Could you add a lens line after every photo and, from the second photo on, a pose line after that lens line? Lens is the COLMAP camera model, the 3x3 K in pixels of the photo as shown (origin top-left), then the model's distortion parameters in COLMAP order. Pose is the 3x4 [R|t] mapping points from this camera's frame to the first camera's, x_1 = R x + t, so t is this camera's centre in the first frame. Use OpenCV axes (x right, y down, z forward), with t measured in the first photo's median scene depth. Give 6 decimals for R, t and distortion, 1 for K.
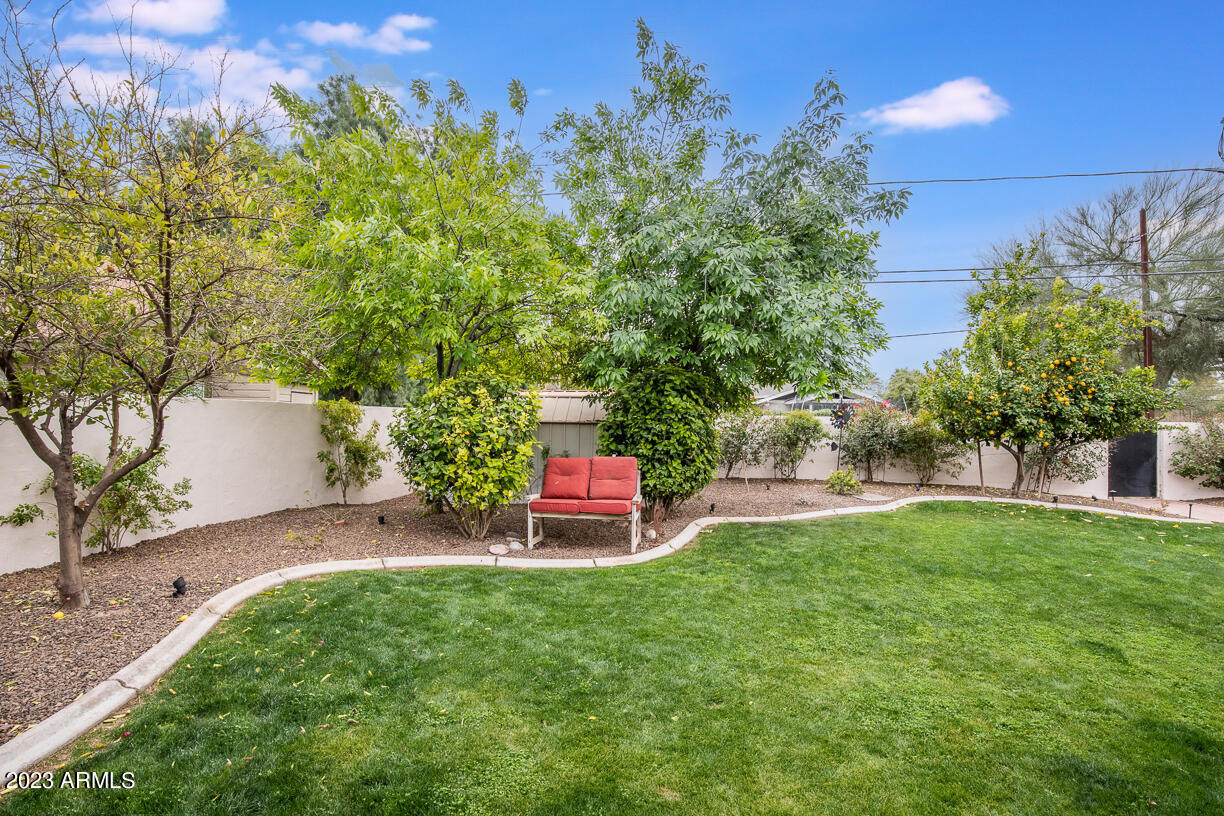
lens RADIAL K [[570.8, 0, 610.3], [0, 570.8, 421.6], [0, 0, 1]] dist [-0.001958, -0.000451]
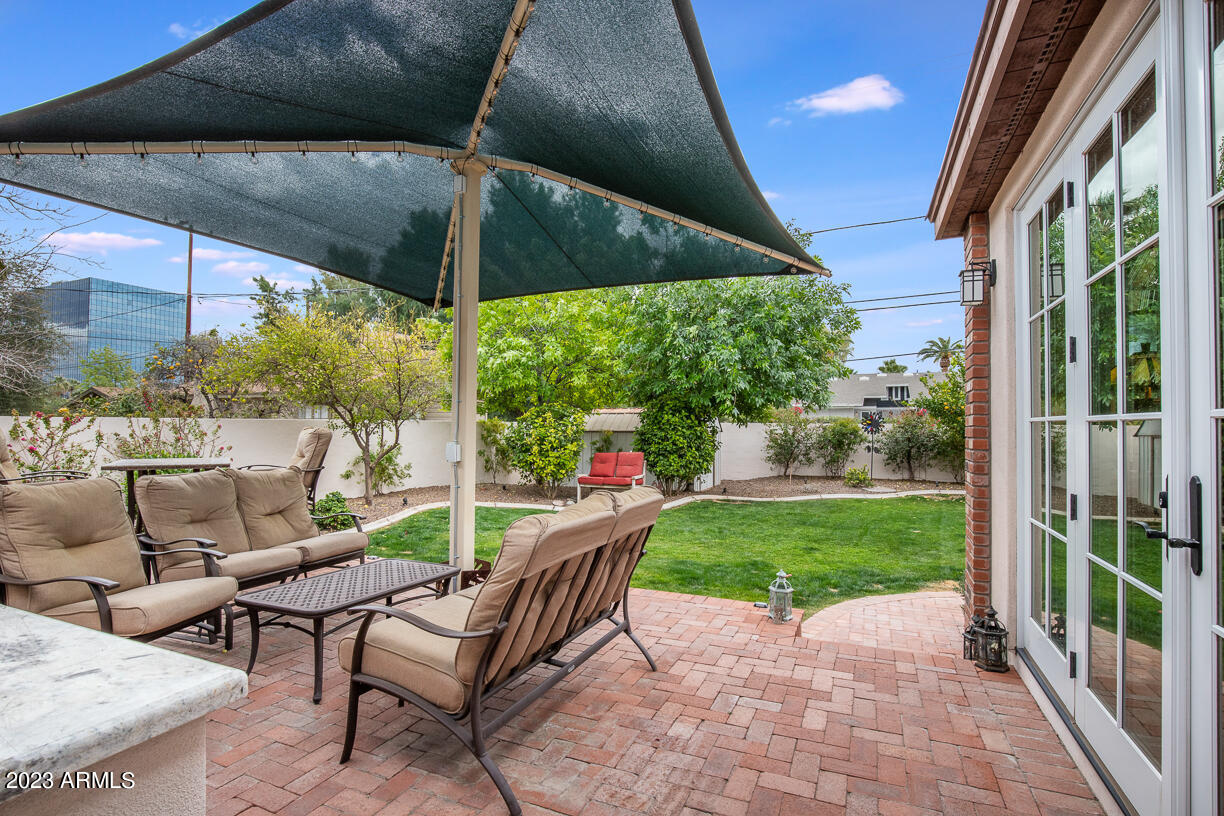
lens RADIAL K [[575.1, 0, 615.5], [0, 575.1, 432.1], [0, 0, 1]] dist [0.000650, -0.000072]
pose [[0.953465, -0.007519, -0.301411, 0.531260], [0.008747, 0.999958, 0.002727, -0.001202], [0.301377, -0.005236, 0.953491, -0.674604]]
